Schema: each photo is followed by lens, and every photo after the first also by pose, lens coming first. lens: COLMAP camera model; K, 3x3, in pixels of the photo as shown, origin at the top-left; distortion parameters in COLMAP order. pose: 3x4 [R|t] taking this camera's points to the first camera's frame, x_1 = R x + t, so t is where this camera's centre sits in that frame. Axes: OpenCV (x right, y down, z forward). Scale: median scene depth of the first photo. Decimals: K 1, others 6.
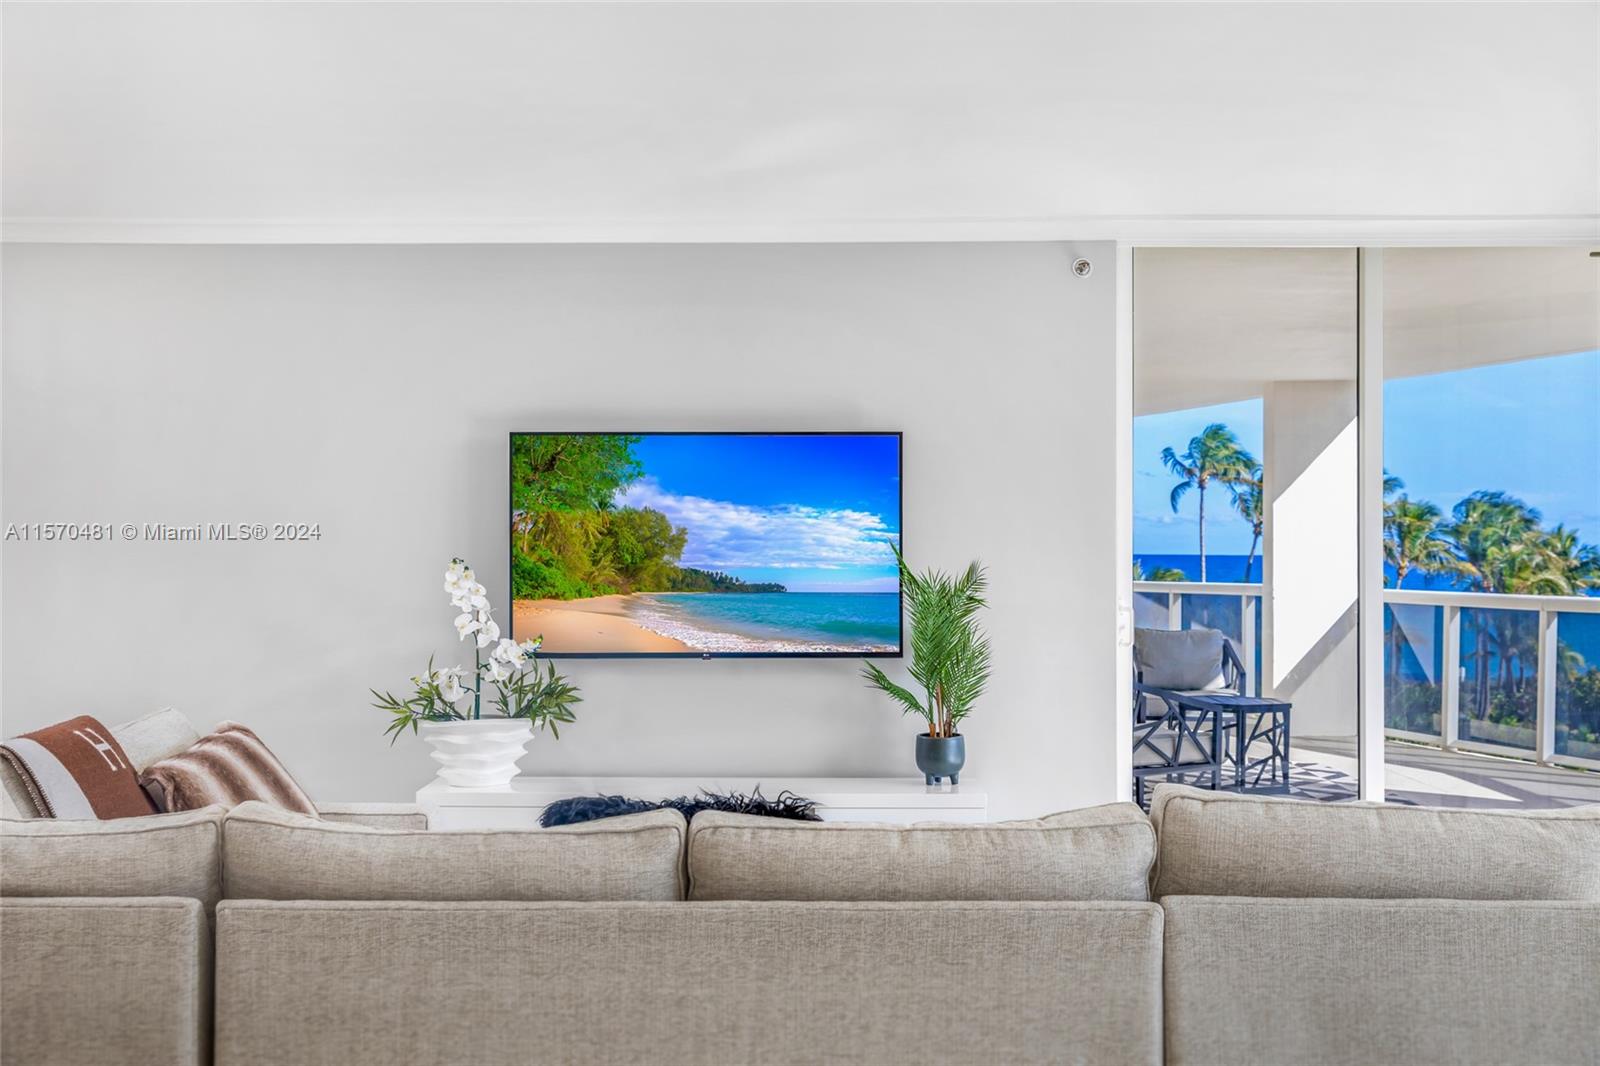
lens RADIAL K [[1868.0, 0, 847.2], [0, 1868.0, 541.7], [0, 0, 1]] dist [0.049288, 0.000000]
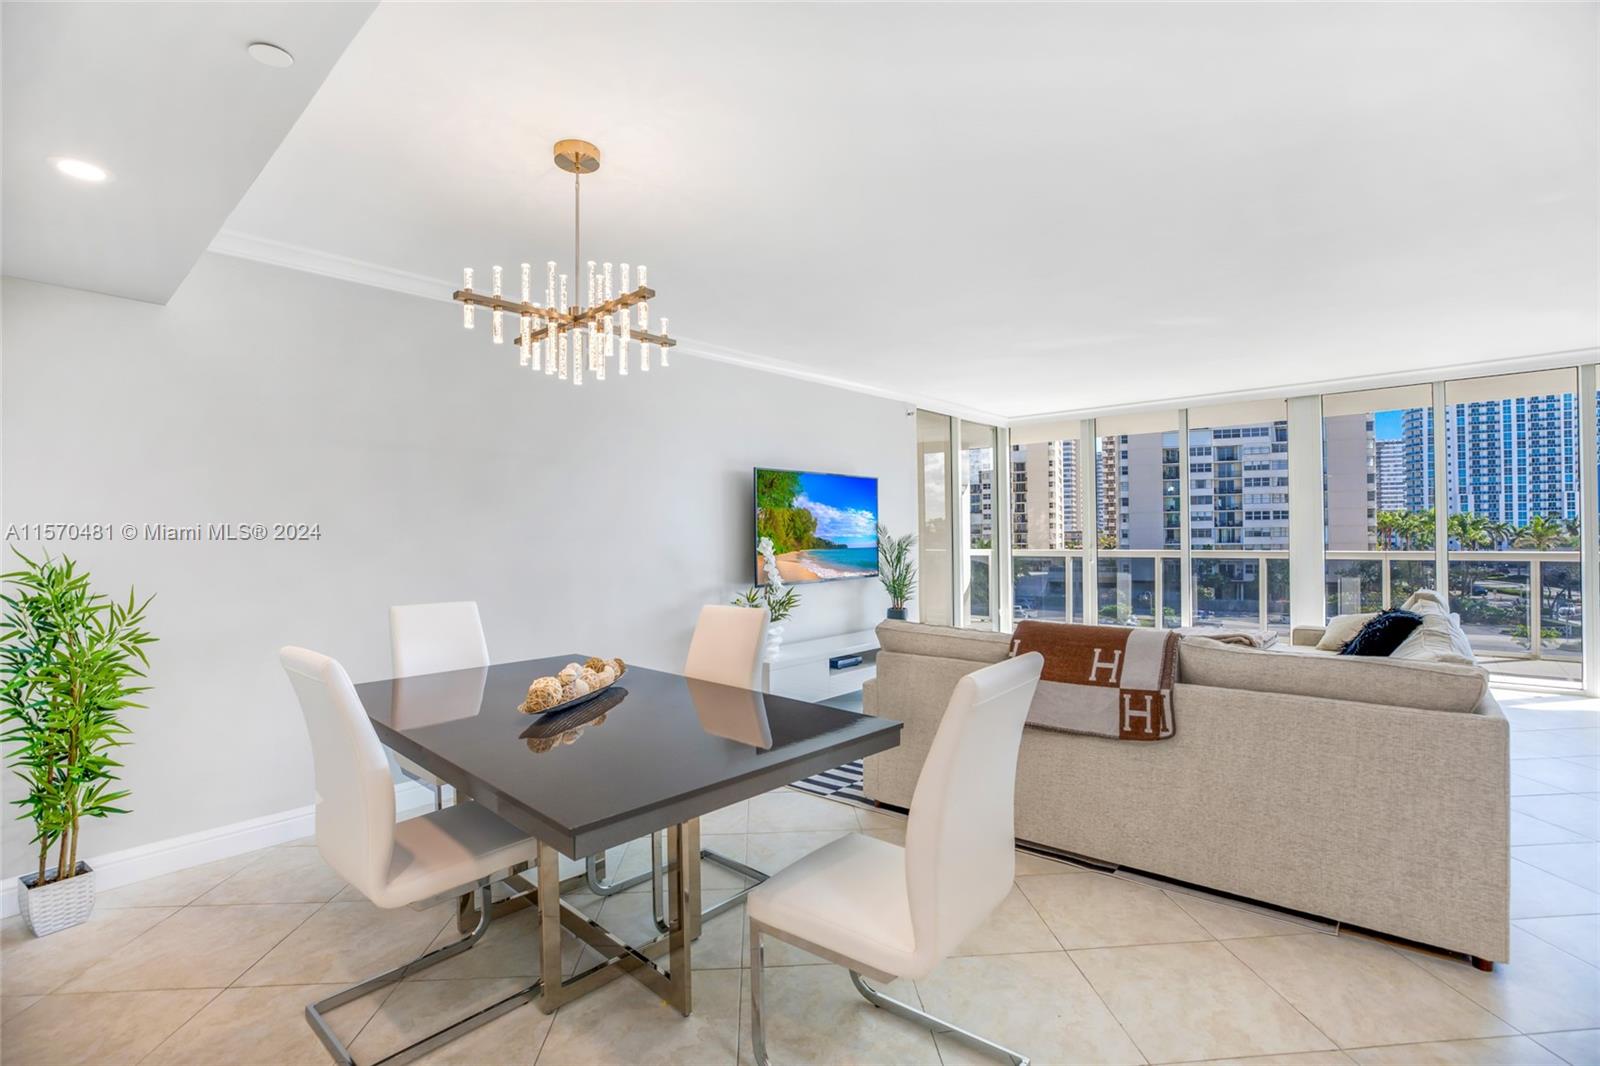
lens RADIAL K [[744.0, 0, 783.2], [0, 744.0, 530.9], [0, 0, 1]] dist [-0.032535, 0.002718]
pose [[0.681710, -0.005140, 0.731604, -0.703456], [0.010567, 0.999940, -0.002820, 0.008664], [-0.731546, 0.009653, 0.681724, 0.476283]]
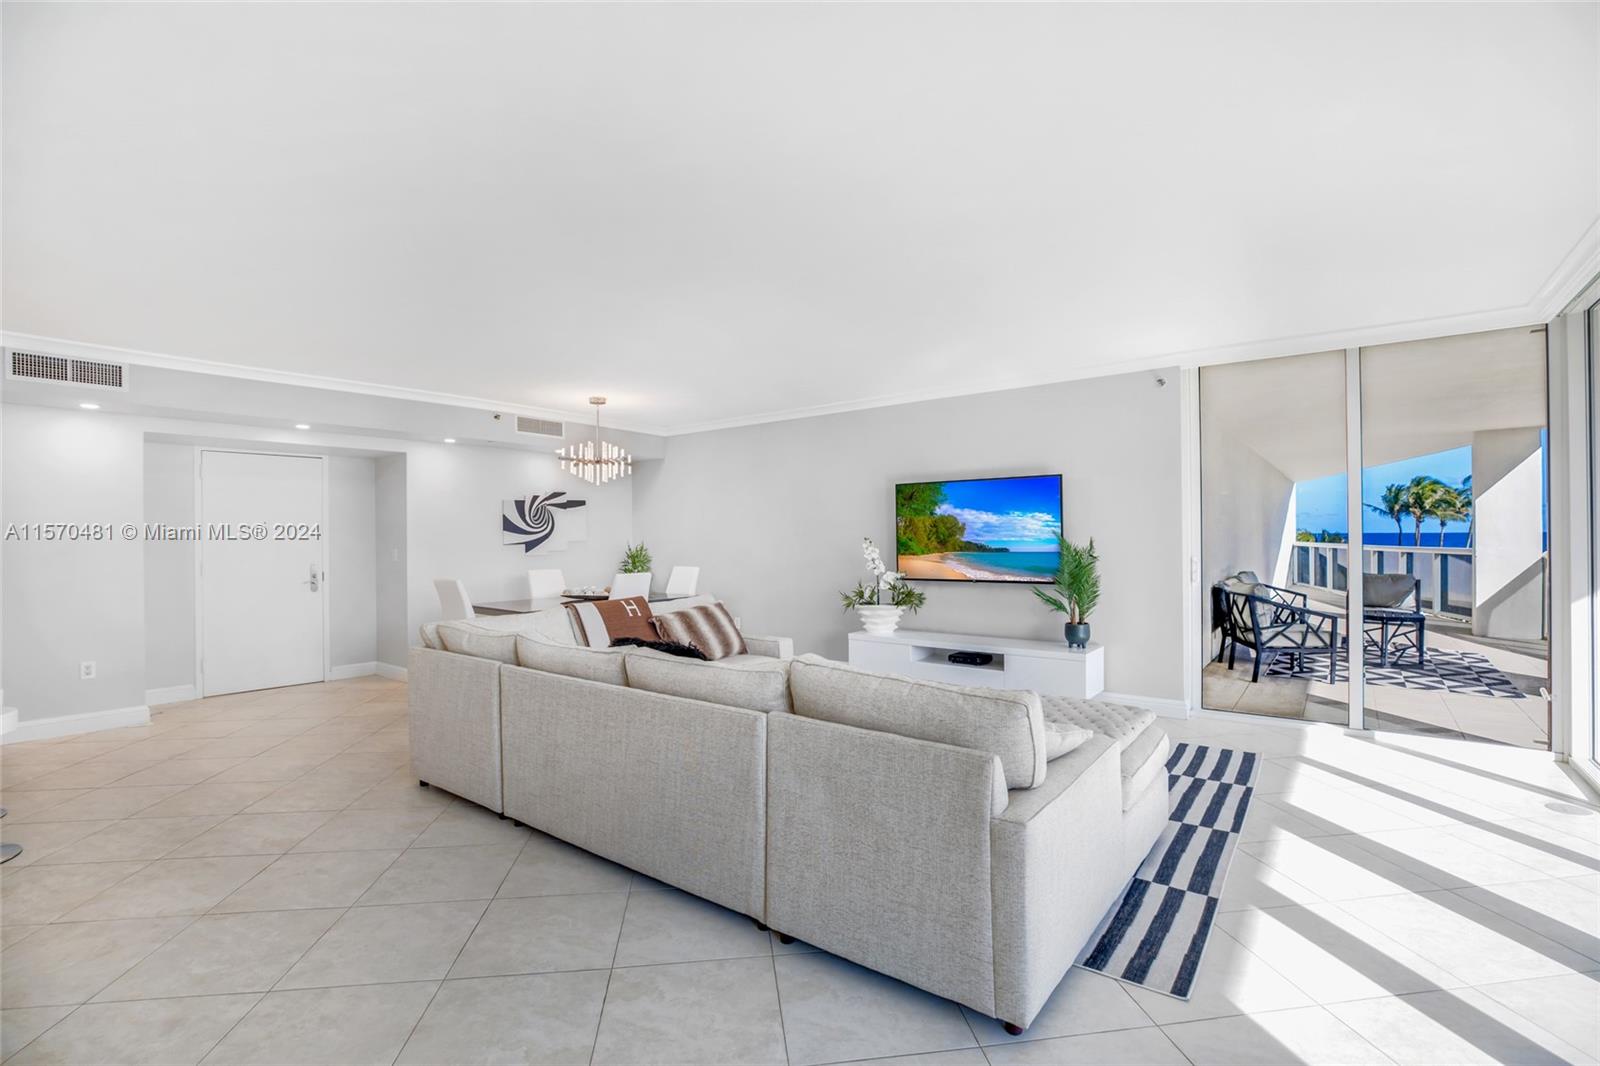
lens RADIAL K [[744.0, 0, 802.0], [0, 744.0, 531.7], [0, 0, 1]] dist [-0.032535, 0.002718]
pose [[0.787490, -0.011492, -0.616221, 0.303414], [0.012414, 0.999919, -0.002783, 0.002893], [0.616203, -0.005458, 0.787569, 0.188511]]
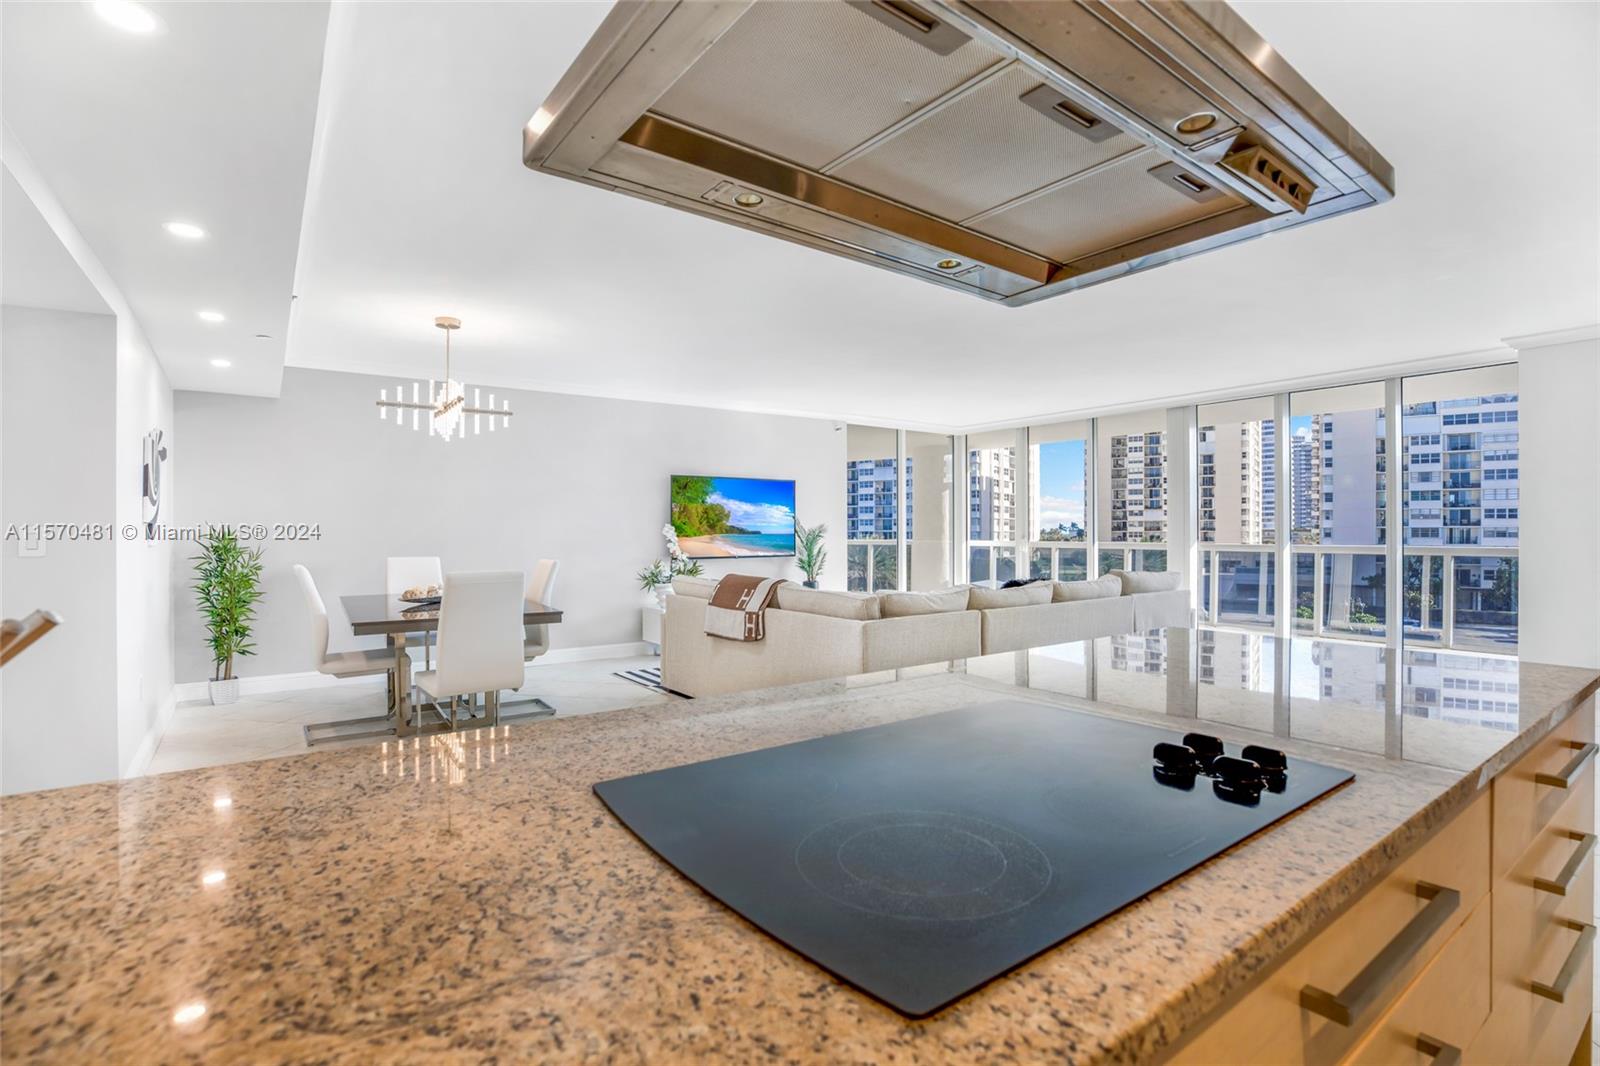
lens RADIAL K [[744.0, 0, 801.0], [0, 744.0, 529.4], [0, 0, 1]] dist [-0.032535, 0.002718]
pose [[0.818648, -0.001963, 0.574292, -0.635525], [0.001933, 0.999998, 0.000663, 0.019405], [-0.574292, 0.000568, 0.818650, 0.034542]]
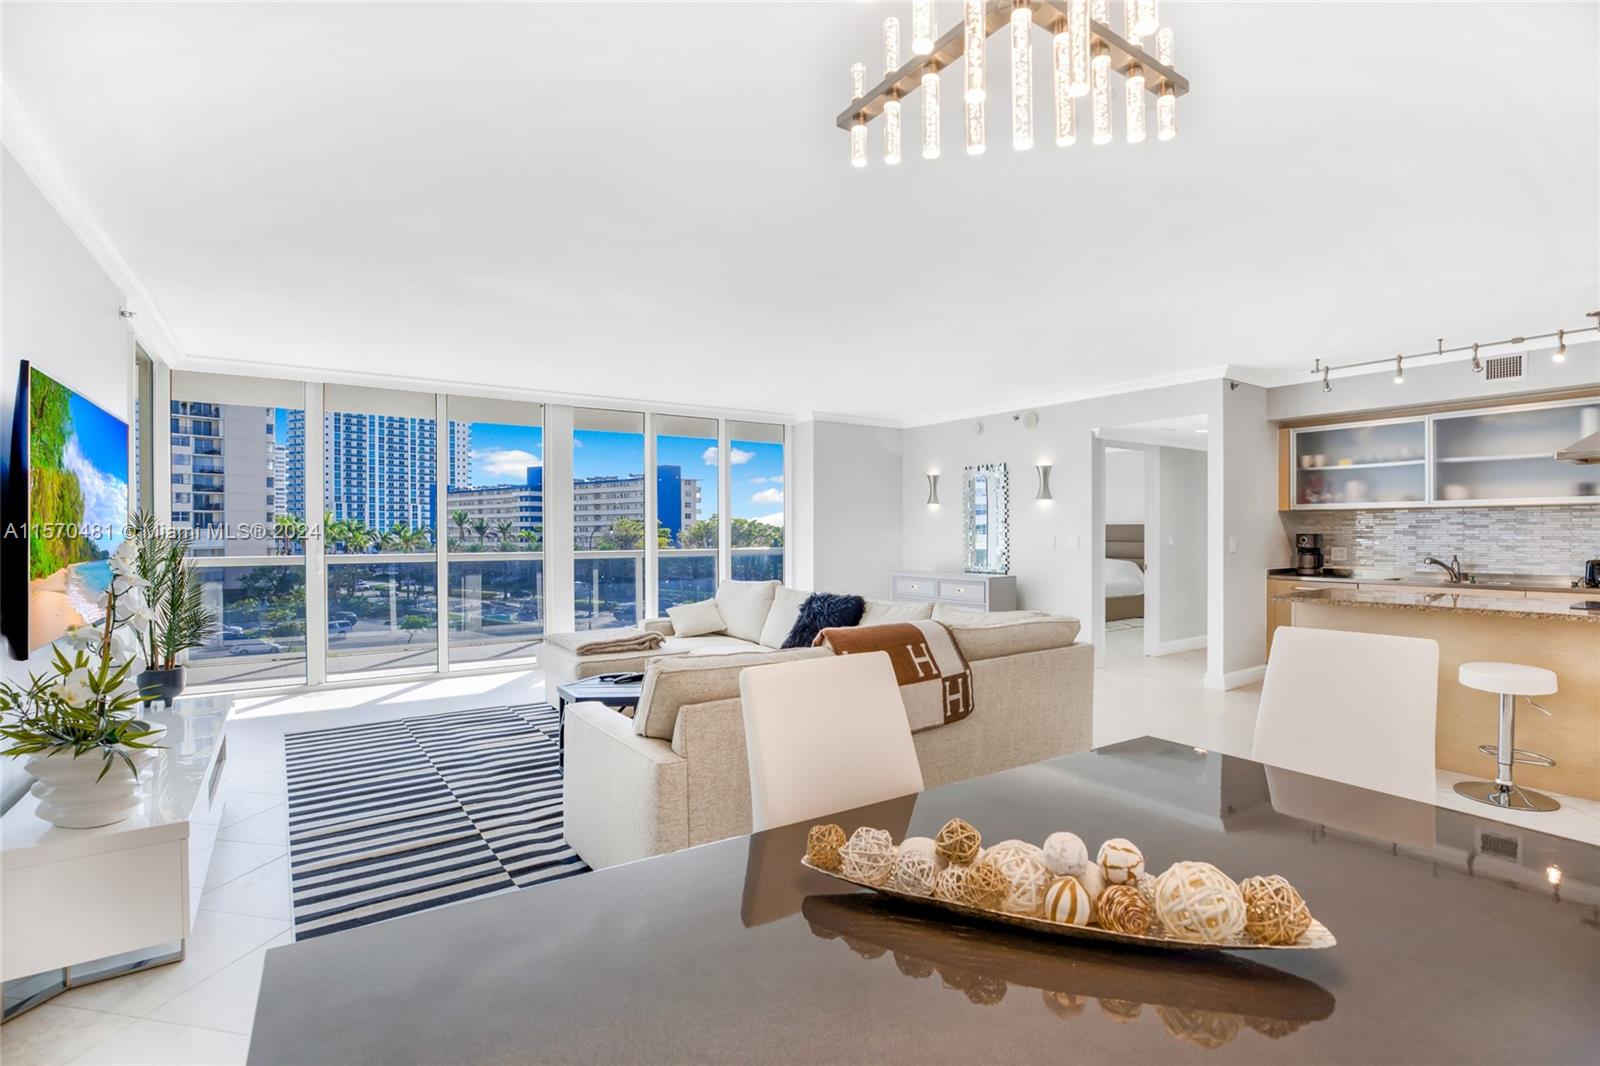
lens RADIAL K [[778.3, 0, 804.7], [0, 778.3, 529.1], [0, 0, 1]] dist [-0.041381, 0.006793]
pose [[-0.550834, 0.002341, 0.834612, -0.612722], [-0.001253, 0.999993, -0.003632, 0.012137], [-0.834614, -0.003046, -0.550827, 0.921048]]
